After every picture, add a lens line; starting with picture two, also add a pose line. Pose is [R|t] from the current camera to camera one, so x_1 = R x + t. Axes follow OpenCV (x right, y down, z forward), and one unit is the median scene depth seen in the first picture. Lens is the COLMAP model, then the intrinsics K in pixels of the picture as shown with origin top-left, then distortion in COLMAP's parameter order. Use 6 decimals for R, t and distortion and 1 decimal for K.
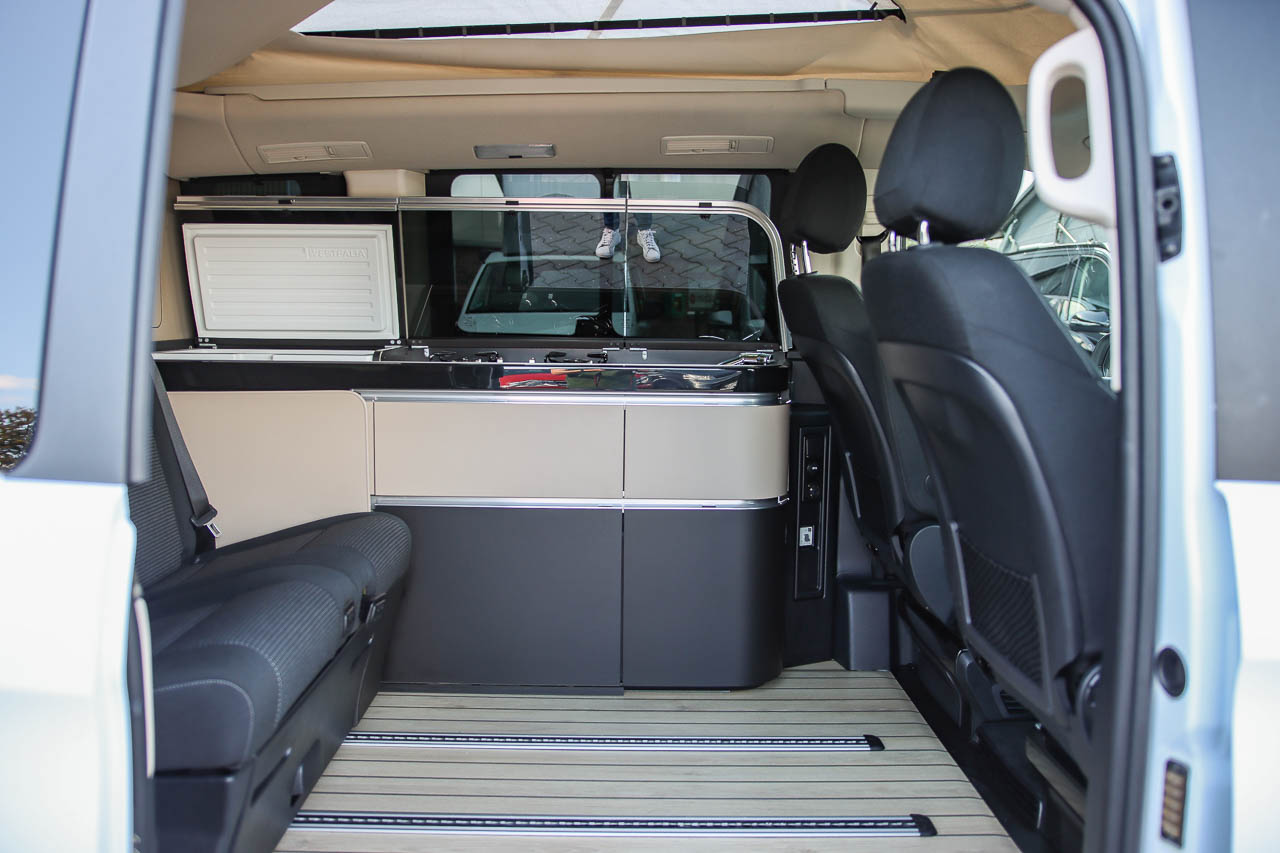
lens RADIAL K [[1064.6, 0, 640.0], [0, 1064.6, 426.5], [0, 0, 1]] dist [-0.087086, 0.078625]
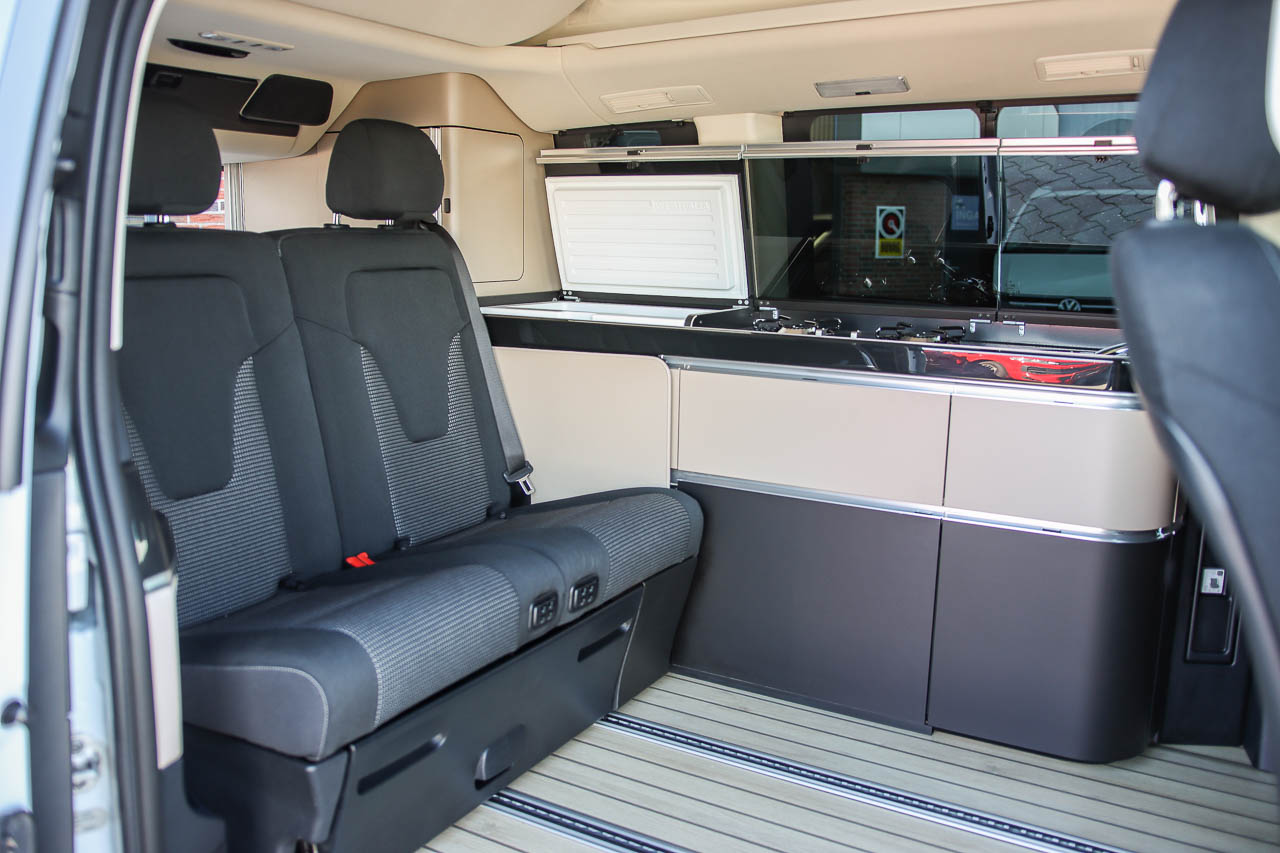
lens RADIAL K [[1064.6, 0, 640.0], [0, 1064.6, 426.5], [0, 0, 1]] dist [-0.087086, 0.078625]
pose [[0.860665, 0.094047, -0.500411, 0.173364], [-0.062330, 0.994863, 0.079771, -0.042233], [0.505343, -0.037466, 0.862105, 0.159537]]
